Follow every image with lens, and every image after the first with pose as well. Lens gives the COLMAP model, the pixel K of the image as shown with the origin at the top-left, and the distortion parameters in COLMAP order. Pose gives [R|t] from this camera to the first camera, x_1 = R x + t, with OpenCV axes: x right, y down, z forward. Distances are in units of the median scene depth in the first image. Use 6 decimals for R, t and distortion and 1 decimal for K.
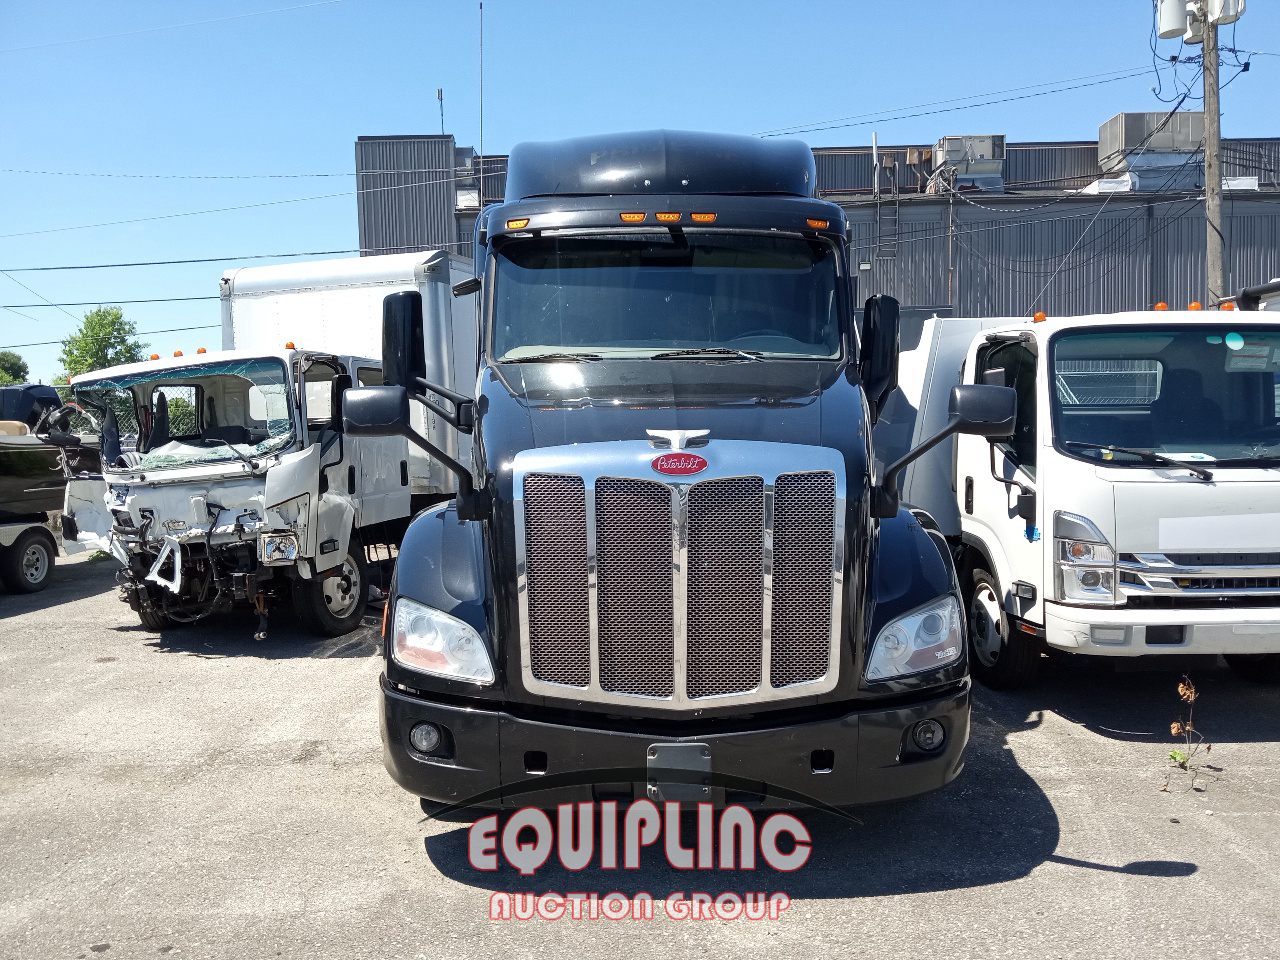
lens RADIAL K [[1047.1, 0, 641.2], [0, 1047.1, 460.7], [0, 0, 1]] dist [0.005679, -0.021869]
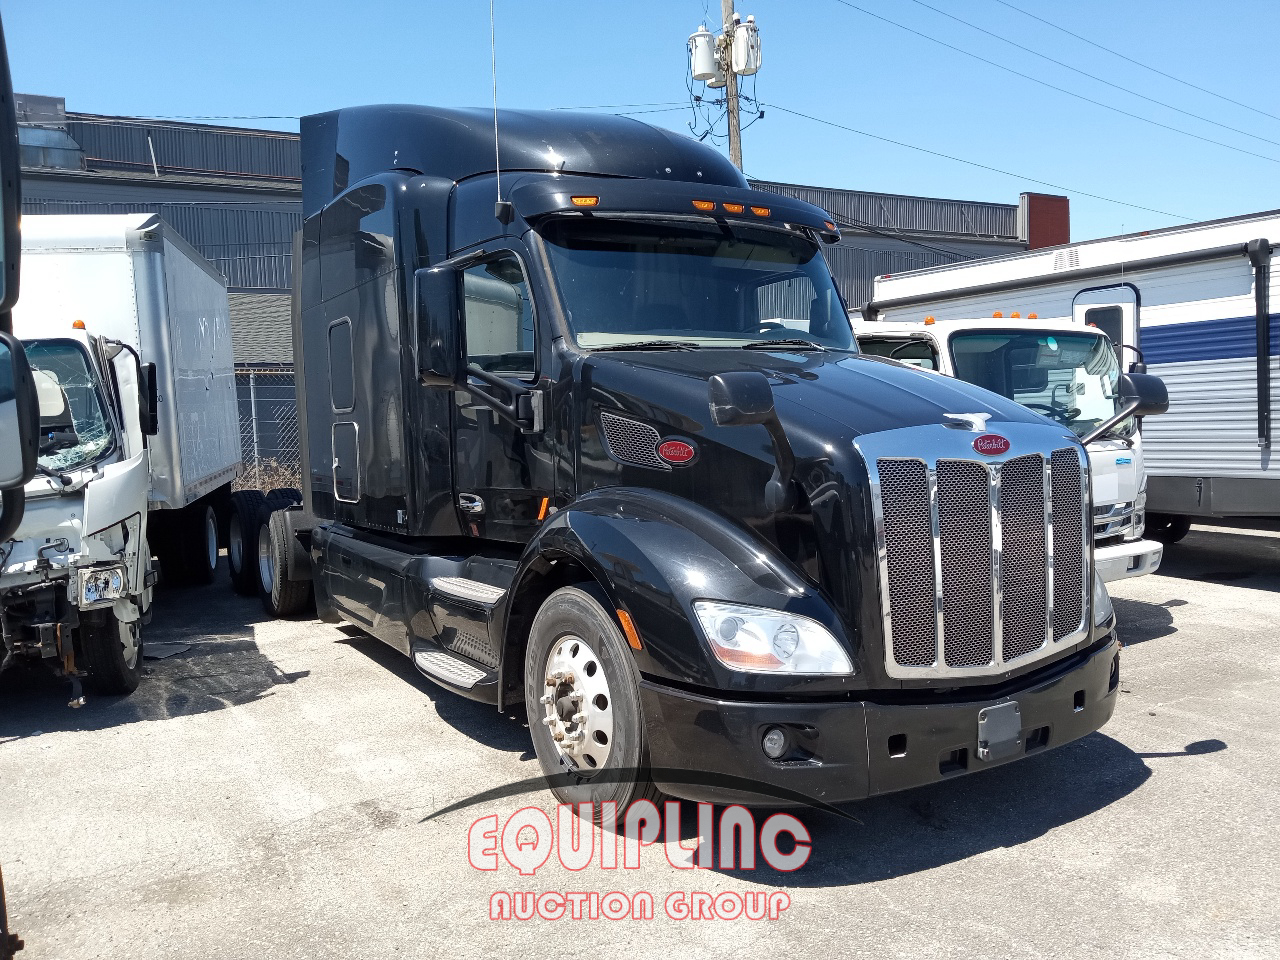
lens RADIAL K [[1055.9, 0, 615.9], [0, 1055.9, 478.0], [0, 0, 1]] dist [-0.016571, -0.011069]
pose [[0.856854, -0.042853, 0.513775, -0.568057], [0.035824, 0.999080, 0.023586, -0.001300], [-0.514313, -0.001804, 0.857601, 0.185811]]
